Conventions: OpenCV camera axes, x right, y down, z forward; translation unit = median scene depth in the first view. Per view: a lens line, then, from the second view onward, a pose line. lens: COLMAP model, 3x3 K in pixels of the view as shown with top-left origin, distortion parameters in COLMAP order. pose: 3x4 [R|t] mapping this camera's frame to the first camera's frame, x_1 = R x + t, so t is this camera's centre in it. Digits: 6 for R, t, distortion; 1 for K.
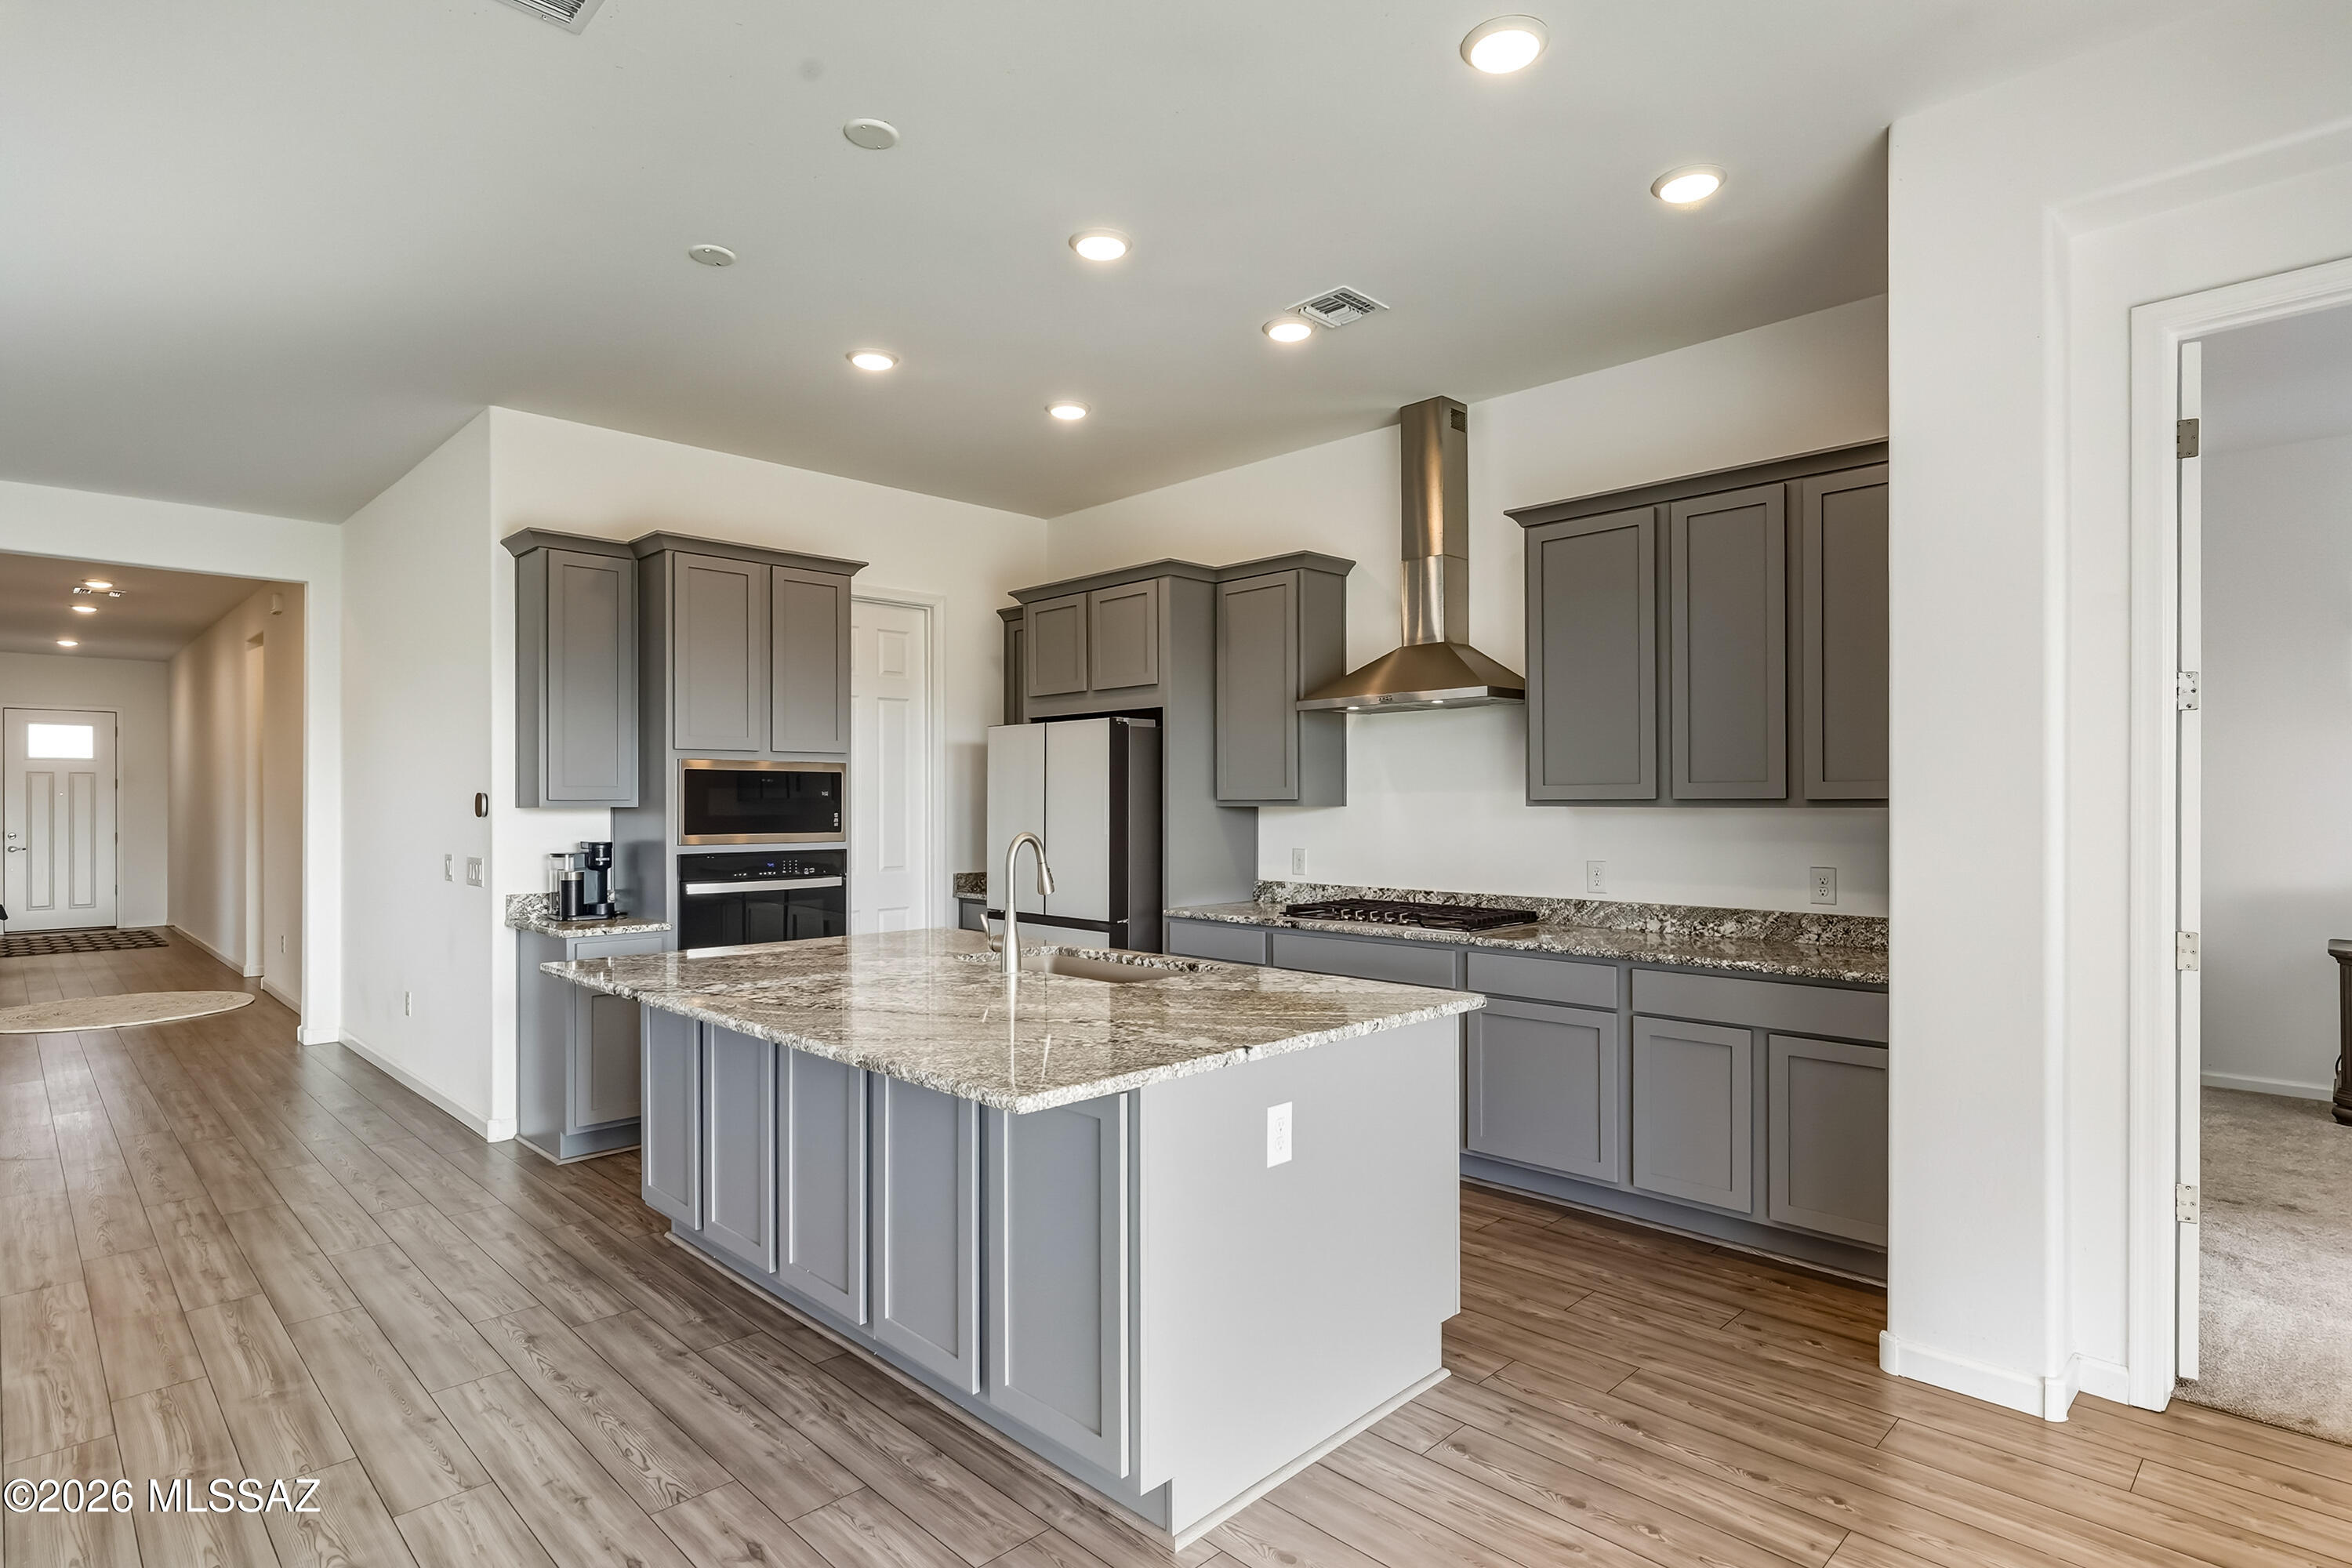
lens RADIAL K [[1206.4, 0, 1183.1], [0, 1206.4, 803.1], [0, 0, 1]] dist [0.001659, -0.000376]
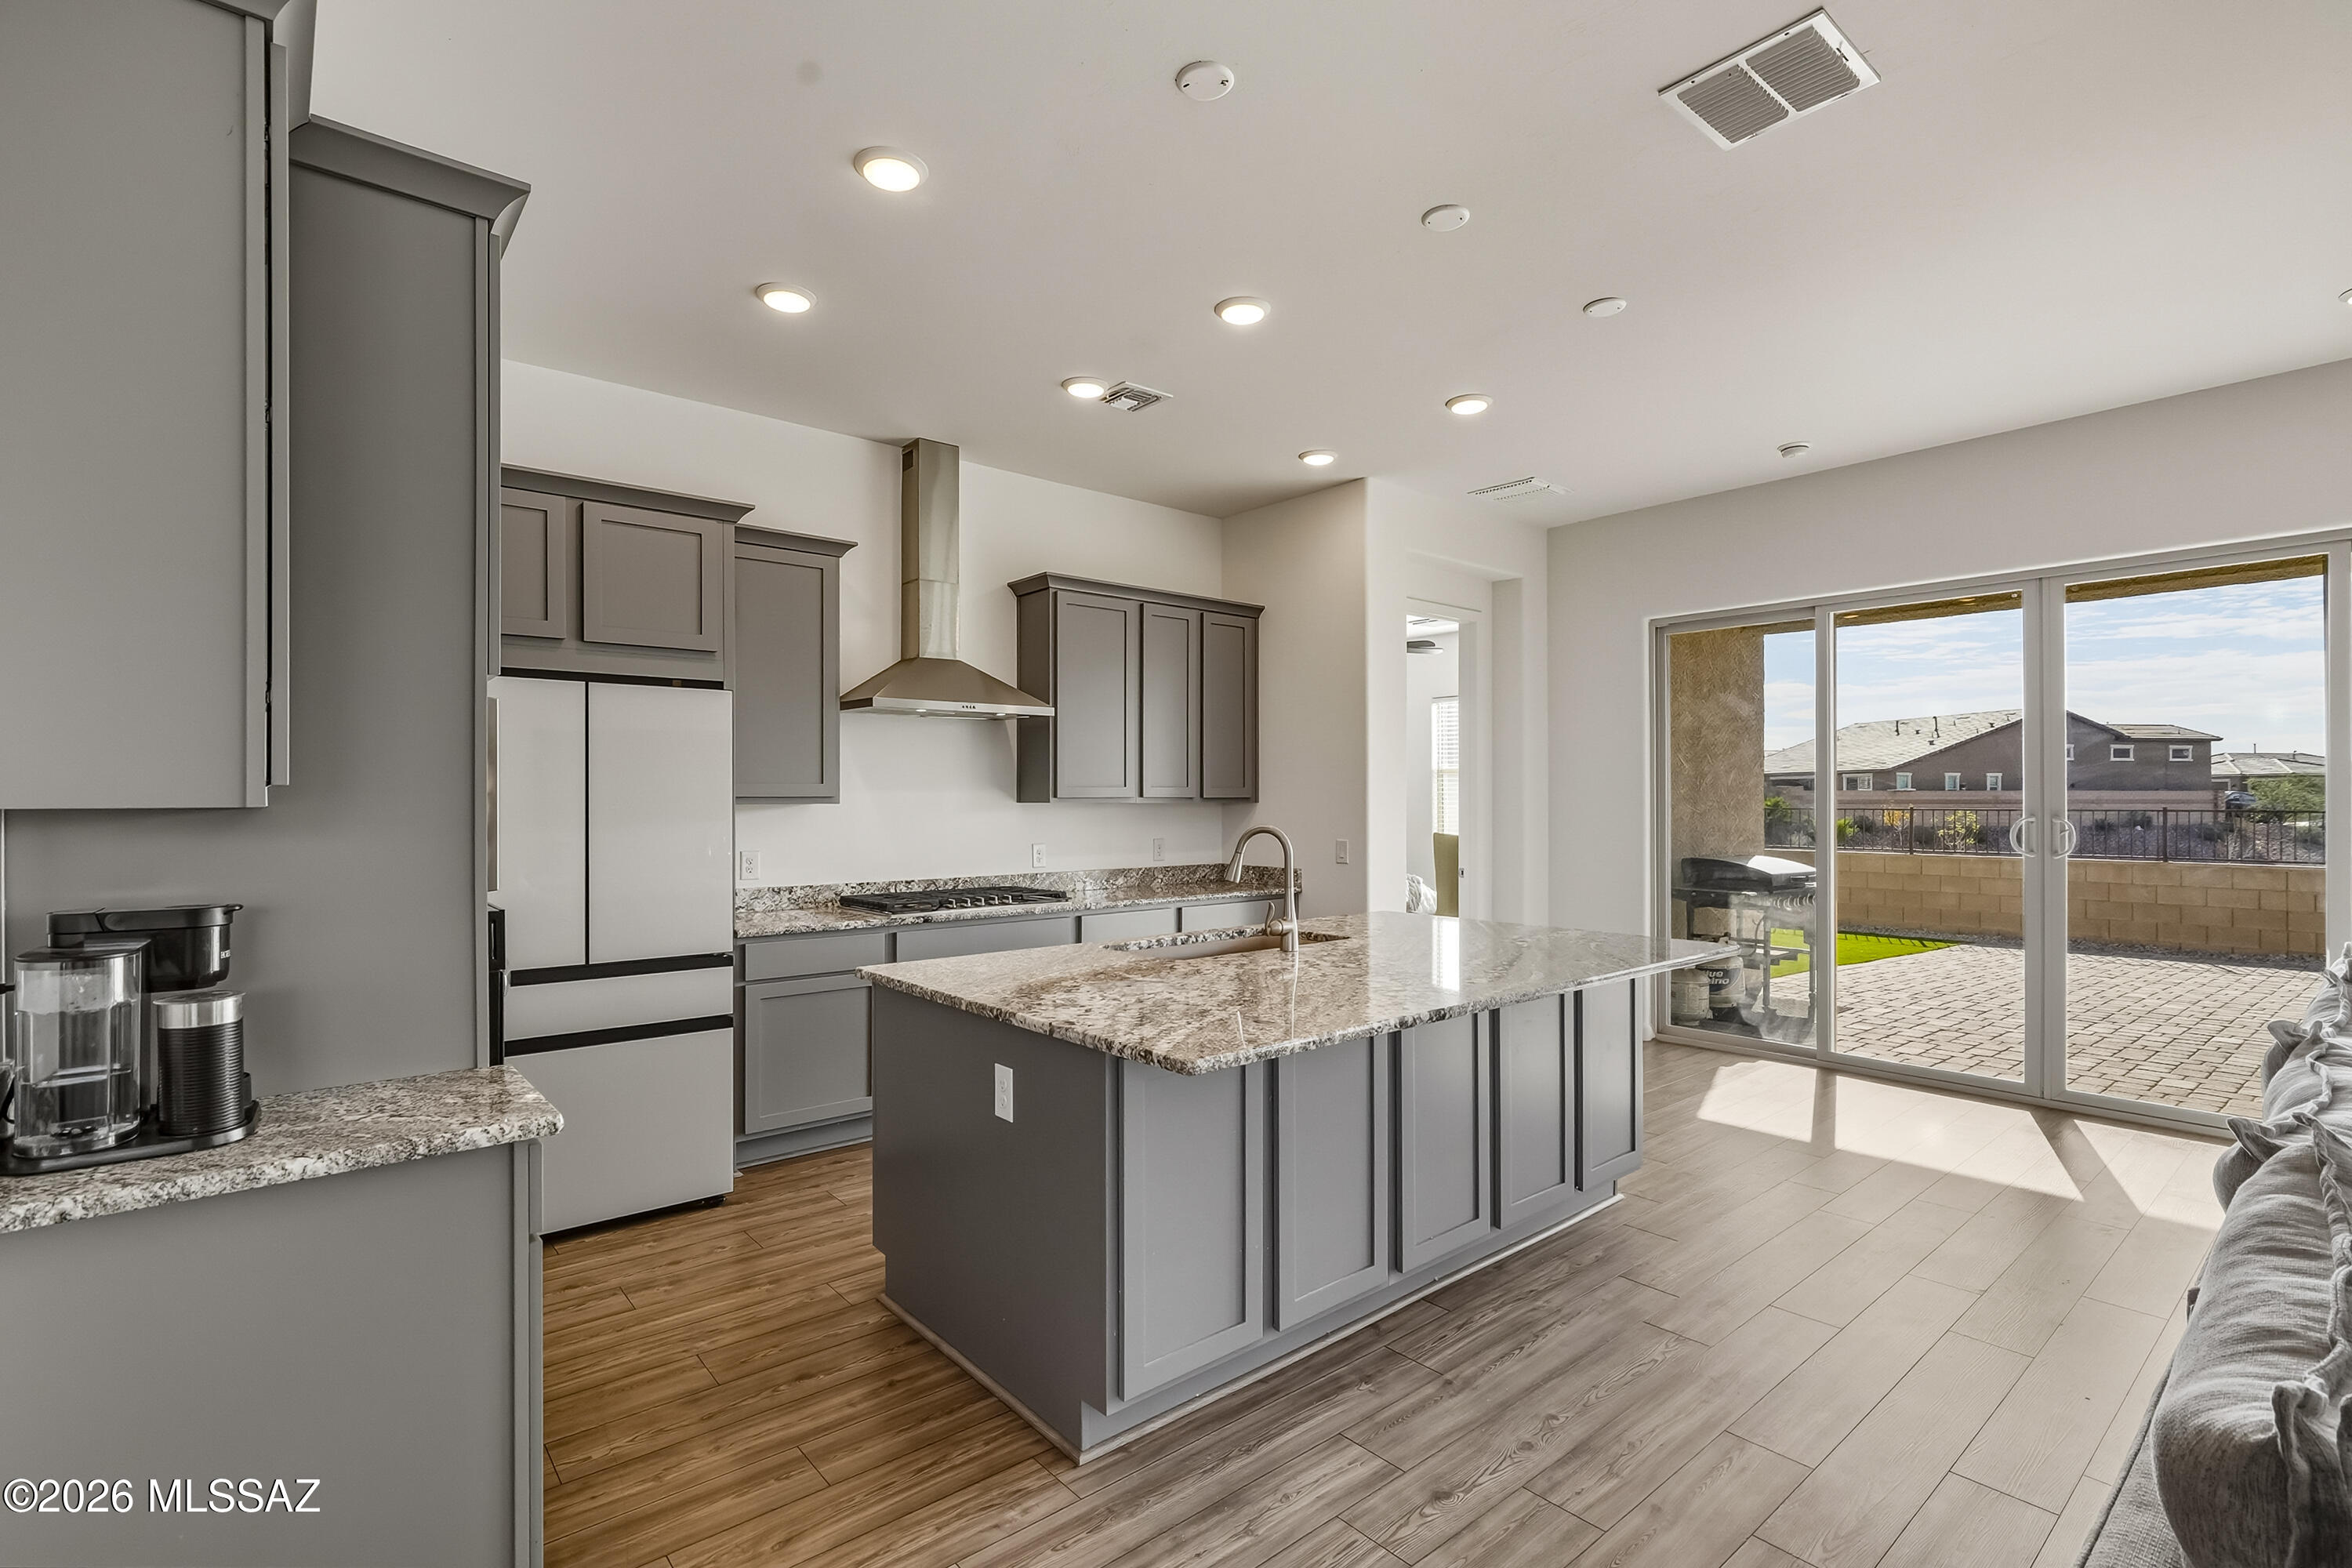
lens RADIAL K [[1079.6, 0, 1159.8], [0, 1079.6, 803.0], [0, 0, 1]] dist [-0.003426, 0.001477]
pose [[0.089550, 0.000602, 0.995982, -0.928029], [0.005230, 0.999986, -0.001075, 0.005592], [-0.995969, 0.005305, 0.089546, 0.838728]]
